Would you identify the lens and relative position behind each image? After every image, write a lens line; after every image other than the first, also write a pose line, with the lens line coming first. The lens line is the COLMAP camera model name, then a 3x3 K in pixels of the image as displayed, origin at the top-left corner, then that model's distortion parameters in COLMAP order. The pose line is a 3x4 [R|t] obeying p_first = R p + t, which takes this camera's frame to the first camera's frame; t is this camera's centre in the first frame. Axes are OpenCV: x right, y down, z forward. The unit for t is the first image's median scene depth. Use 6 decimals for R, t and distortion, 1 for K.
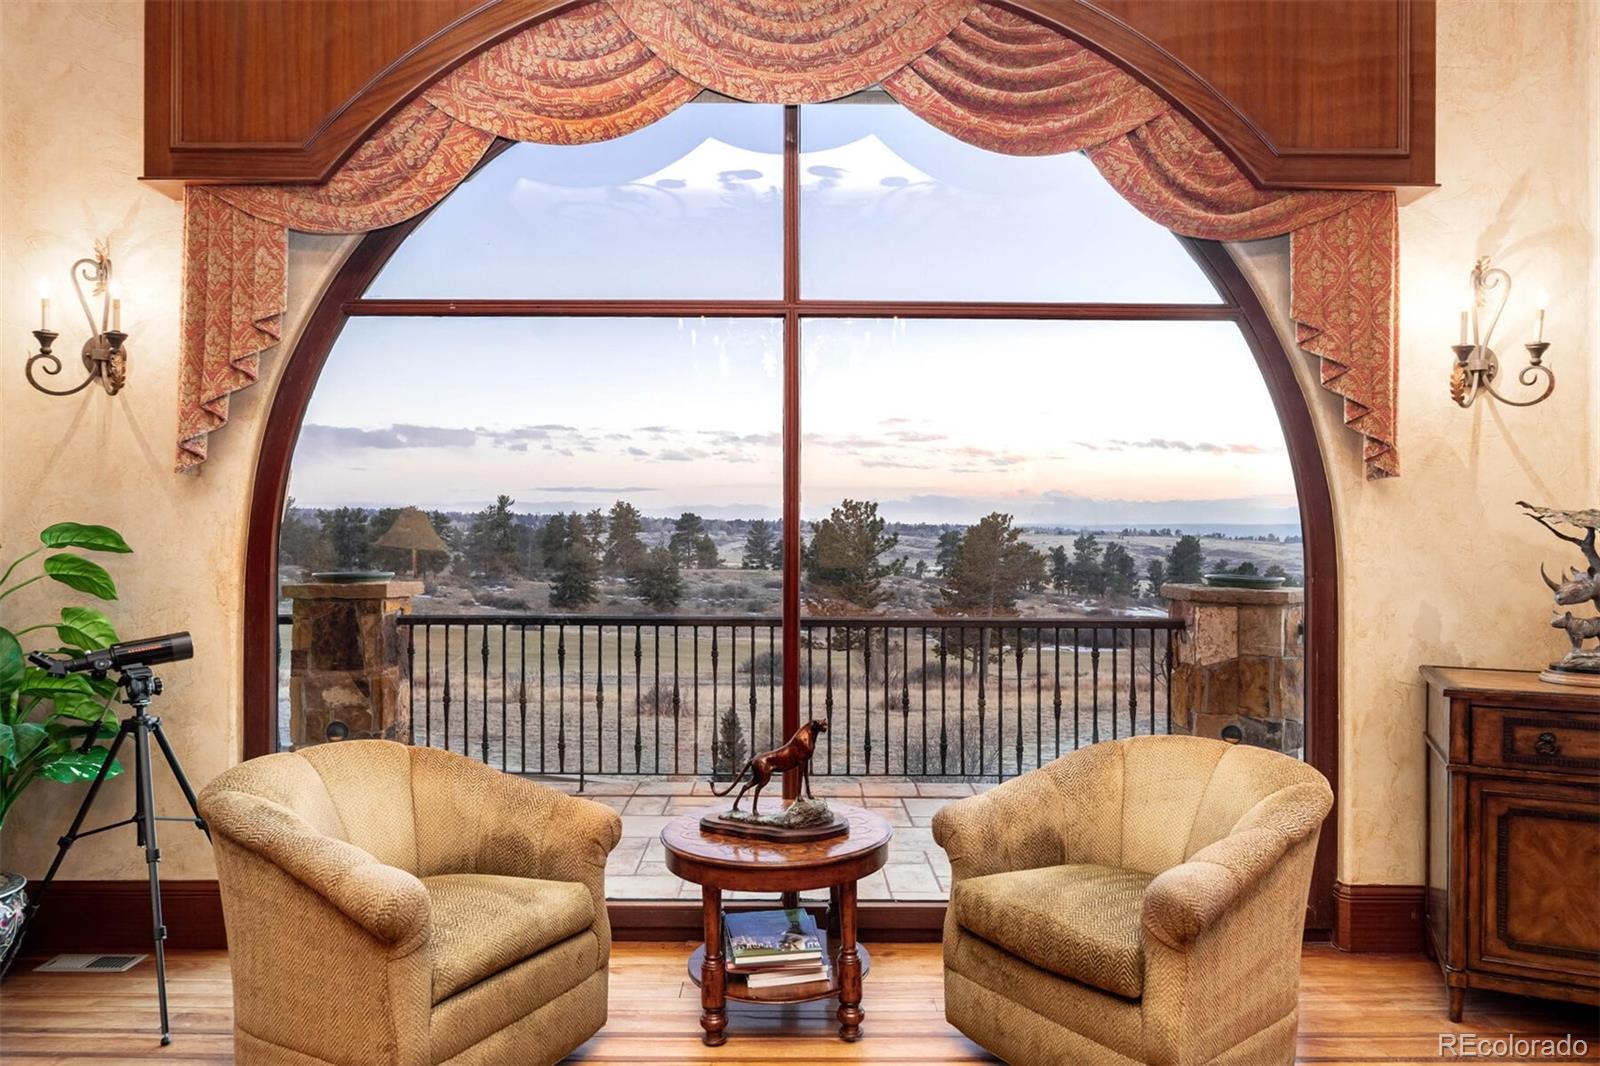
lens RADIAL K [[1108.2, 0, 800.8], [0, 1108.2, 534.0], [0, 0, 1]] dist [-0.004580, -0.001670]
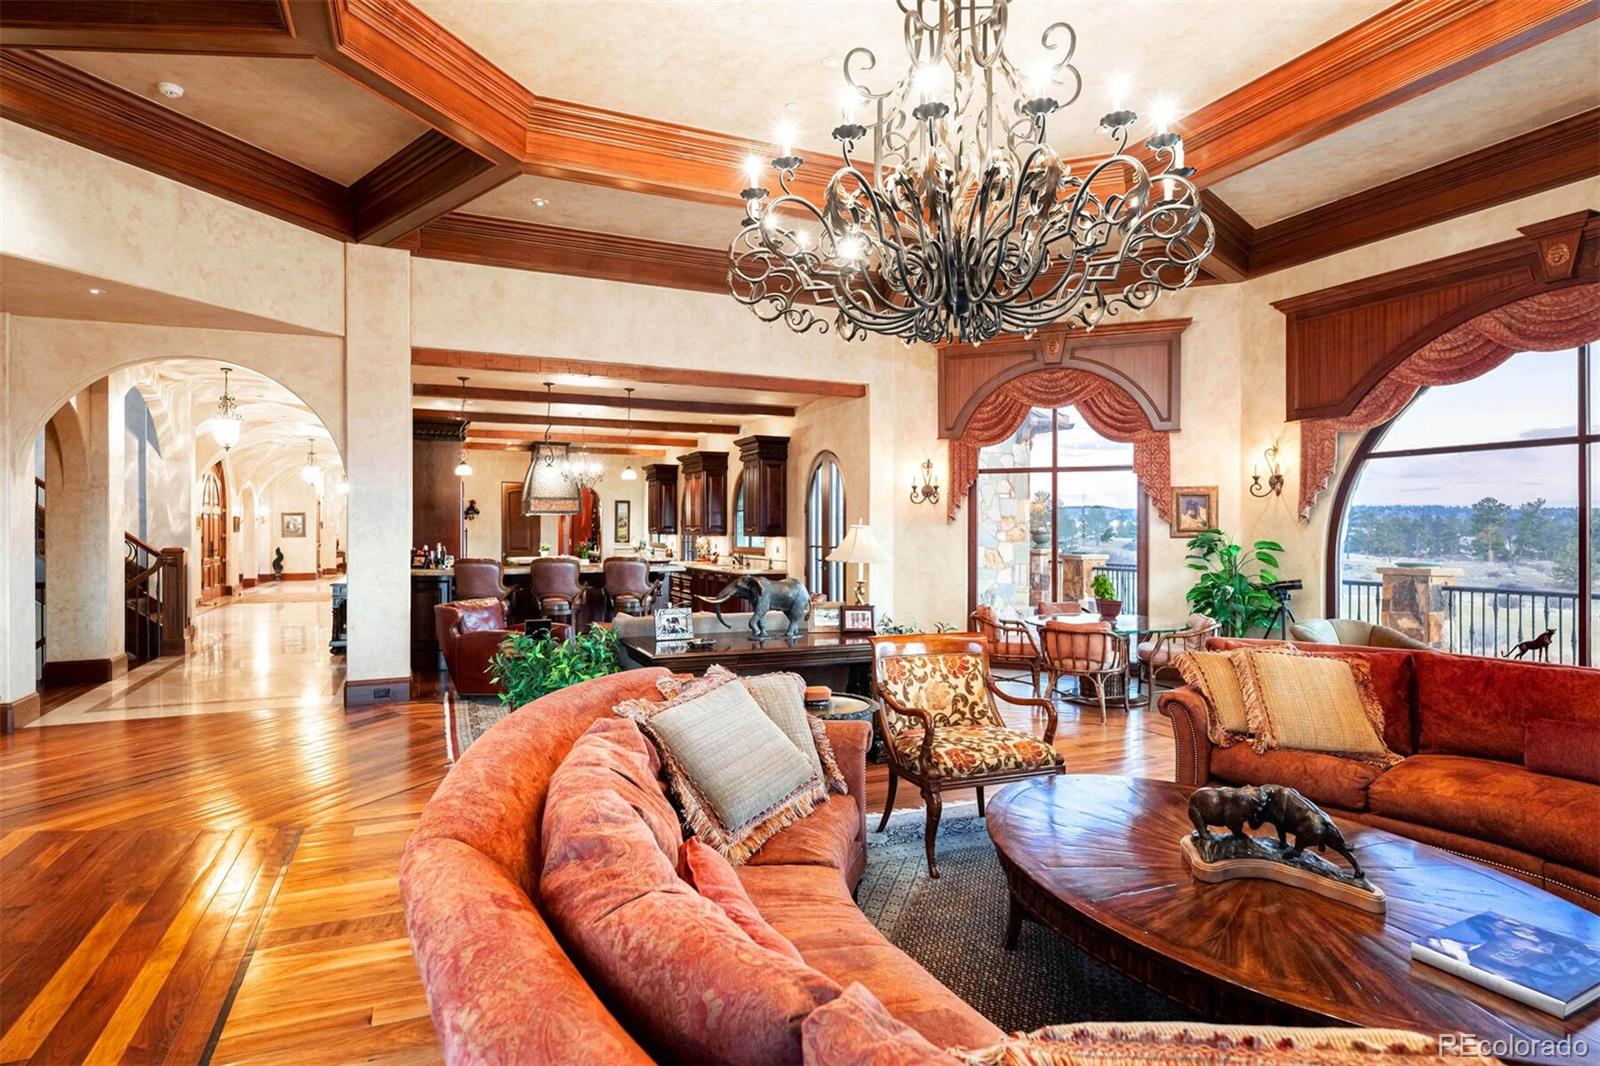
lens RADIAL K [[839.8, 0, 802.6], [0, 839.8, 531.9], [0, 0, 1]] dist [-0.000059, -0.000007]
pose [[0.392835, 0.003350, -0.919603, 0.907410], [-0.001195, 0.999994, 0.003132, -0.038513], [0.919608, -0.000131, 0.392837, -1.001096]]
